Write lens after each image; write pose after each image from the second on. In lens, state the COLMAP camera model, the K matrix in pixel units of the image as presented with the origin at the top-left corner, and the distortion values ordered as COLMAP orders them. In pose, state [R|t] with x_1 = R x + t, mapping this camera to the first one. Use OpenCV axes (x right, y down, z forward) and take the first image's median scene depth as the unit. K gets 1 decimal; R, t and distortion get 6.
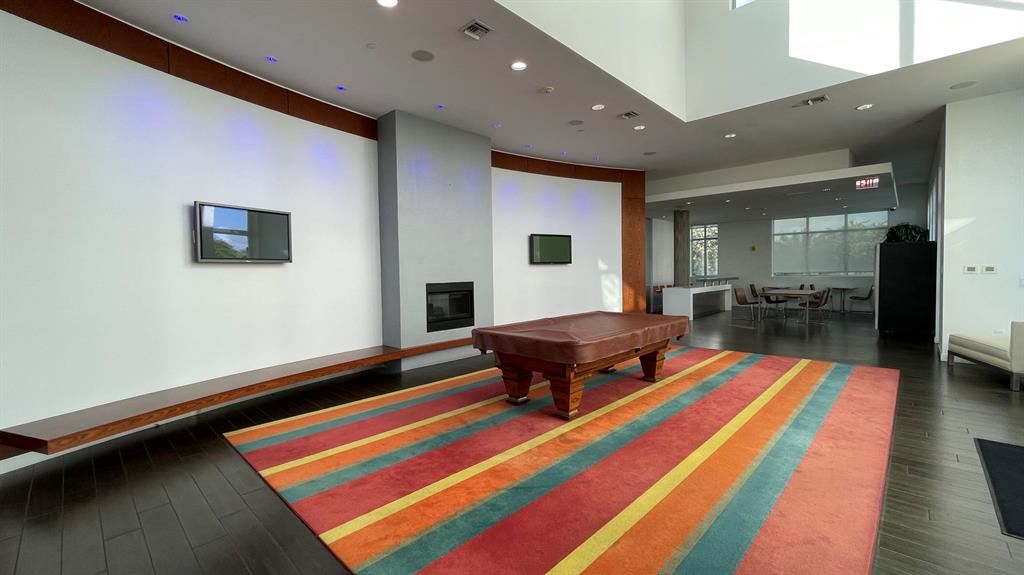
lens RADIAL K [[419.9, 0, 514.1], [0, 419.9, 285.5], [0, 0, 1]] dist [0.003042, 0.000698]
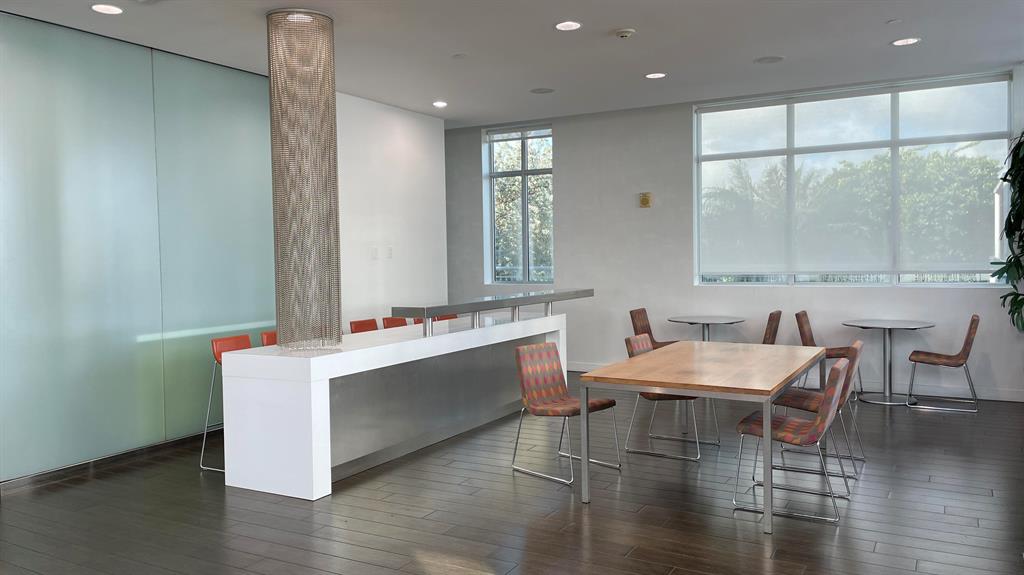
lens RADIAL K [[761.5, 0, 511.5], [0, 761.5, 288.6], [0, 0, 1]] dist [0.041060, 0.000675]
pose [[0.968272, -0.005320, 0.249842, 0.346277], [0.005661, 0.999984, -0.000646, -0.021027], [-0.249835, 0.002040, 0.968286, 0.488060]]
